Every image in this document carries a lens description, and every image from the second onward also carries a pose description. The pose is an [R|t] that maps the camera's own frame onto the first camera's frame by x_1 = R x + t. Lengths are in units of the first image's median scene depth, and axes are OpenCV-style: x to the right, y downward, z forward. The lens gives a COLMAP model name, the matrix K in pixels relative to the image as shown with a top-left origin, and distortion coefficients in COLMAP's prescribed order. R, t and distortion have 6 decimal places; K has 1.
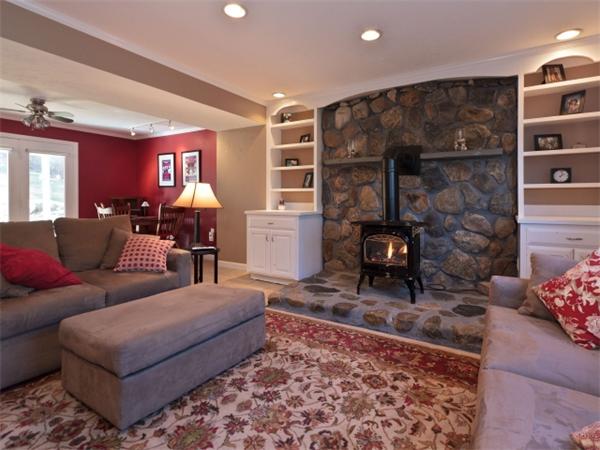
lens RADIAL K [[315.6, 0, 299.7], [0, 315.6, 192.9], [0, 0, 1]] dist [0.001615, 0.000199]
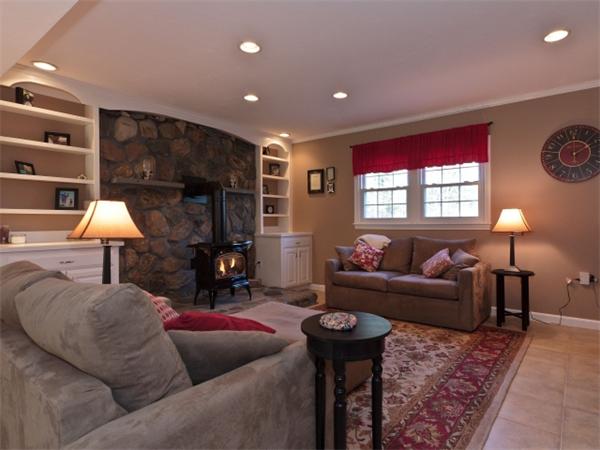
lens RADIAL K [[356.5, 0, 300.0], [0, 356.5, 225.0], [0, 0, 1]] dist [-0.037673, -0.000002]
pose [[0.091416, -0.011142, 0.995750, -0.872360], [-0.009006, 0.999887, 0.012015, 0.004935], [-0.995772, -0.010066, 0.091305, 0.495079]]
